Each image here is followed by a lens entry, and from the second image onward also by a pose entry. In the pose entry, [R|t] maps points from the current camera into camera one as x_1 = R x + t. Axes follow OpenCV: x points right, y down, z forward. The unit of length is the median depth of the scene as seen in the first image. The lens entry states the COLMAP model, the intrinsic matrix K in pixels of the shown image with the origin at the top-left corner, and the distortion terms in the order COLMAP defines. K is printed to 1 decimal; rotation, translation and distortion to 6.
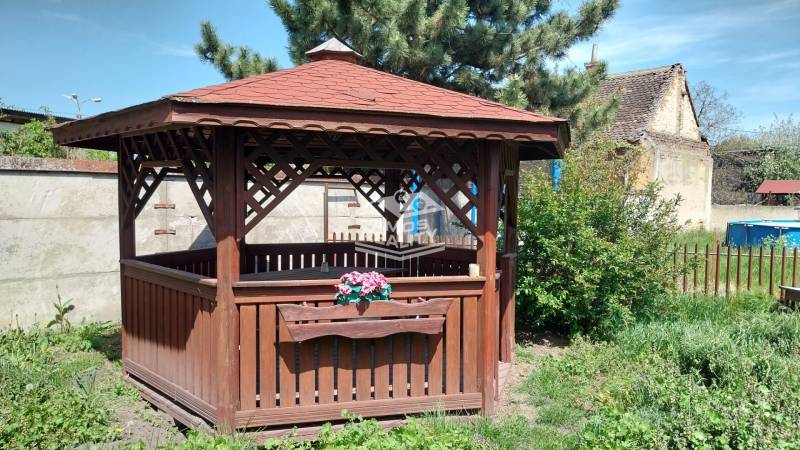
lens RADIAL K [[606.6, 0, 400.0], [0, 606.6, 225.0], [0, 0, 1]] dist [-0.006554, -0.007195]
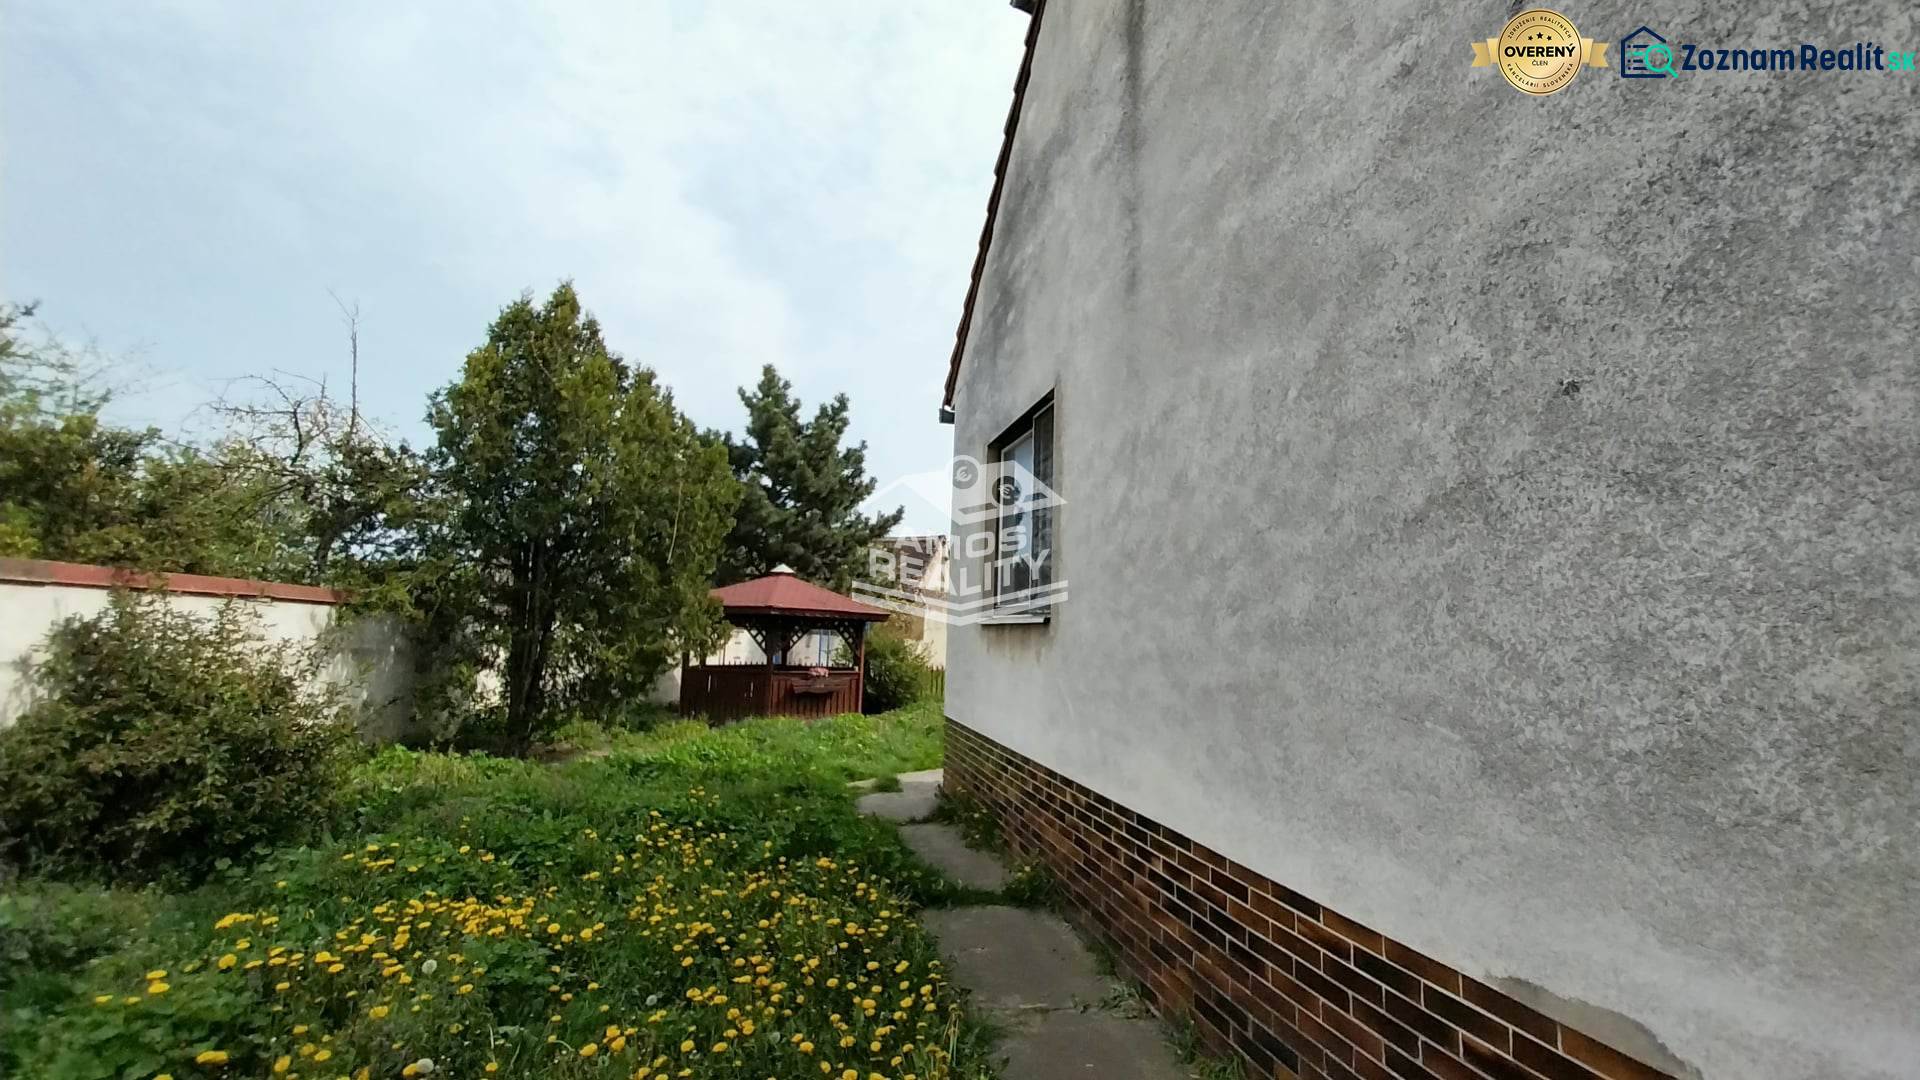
lens RADIAL K [[783.0, 0, 960.0], [0, 783.0, 540.0], [0, 0, 1]] dist [0.000029, -0.000022]
pose [[0.905824, 0.065347, 0.418583, -0.187361], [0.008318, 0.985099, -0.171788, 0.024041], [-0.423572, 0.159092, 0.891783, -0.466625]]
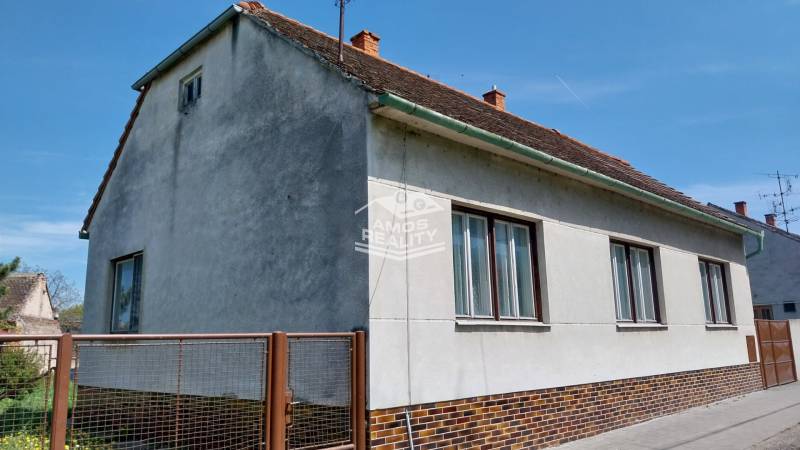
lens RADIAL K [[606.6, 0, 400.0], [0, 606.6, 225.0], [0, 0, 1]] dist [-0.006554, -0.007195]
pose [[0.561889, 0.136405, 0.815889, -0.368500], [0.082227, 0.972216, -0.219169, 0.046467], [-0.823116, 0.190236, 0.535061, -0.737432]]
